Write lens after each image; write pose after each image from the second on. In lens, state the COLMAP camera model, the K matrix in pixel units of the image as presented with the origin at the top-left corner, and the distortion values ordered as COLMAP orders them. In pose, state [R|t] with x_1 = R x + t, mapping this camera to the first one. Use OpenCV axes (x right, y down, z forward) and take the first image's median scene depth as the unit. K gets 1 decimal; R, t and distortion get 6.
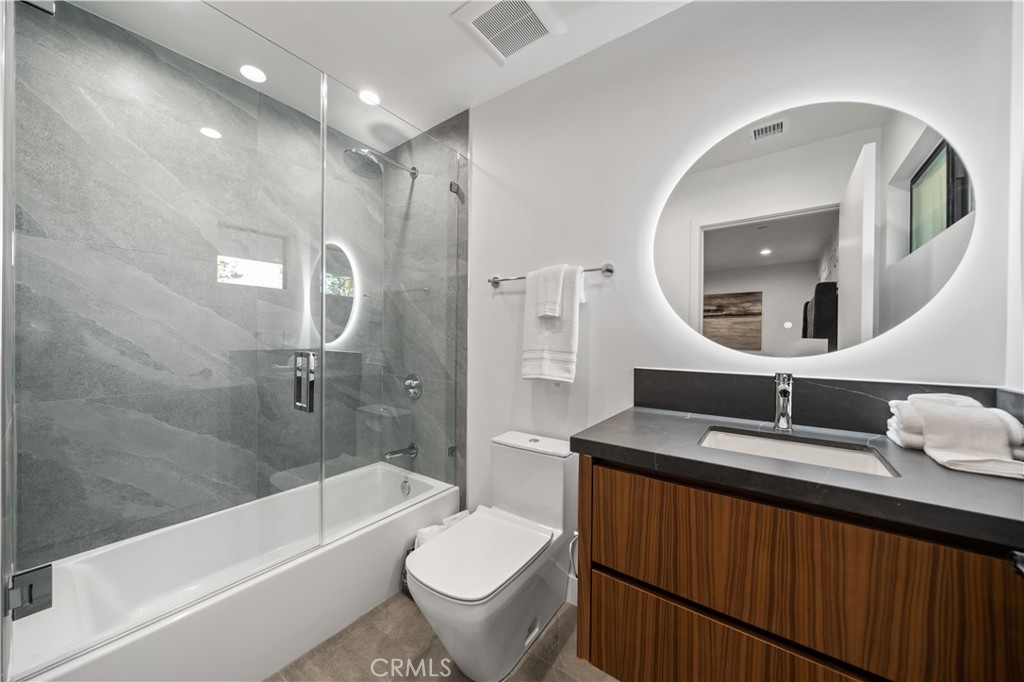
lens RADIAL K [[363.4, 0, 517.3], [0, 363.4, 340.3], [0, 0, 1]] dist [-0.000769, -0.000069]
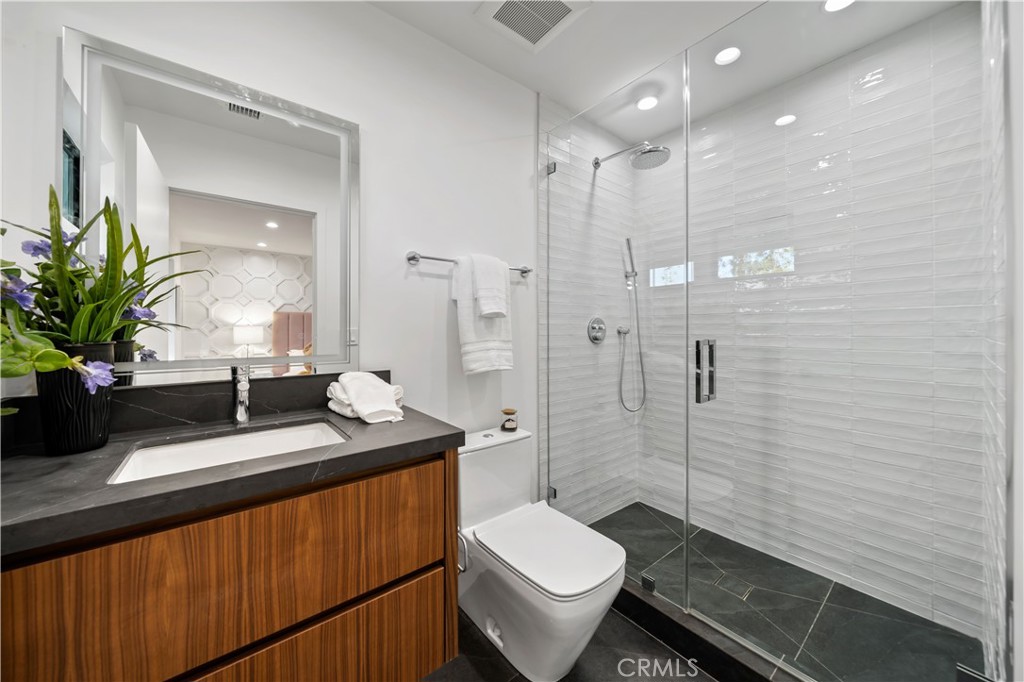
lens RADIAL K [[363.4, 0, 509.2], [0, 363.4, 331.6], [0, 0, 1]] dist [-0.000769, -0.000069]
pose [[0.270935, -0.005908, 0.962580, -0.750965], [0.031313, 0.999506, -0.002679, 0.005425], [-0.962088, 0.030867, 0.270986, 0.592937]]
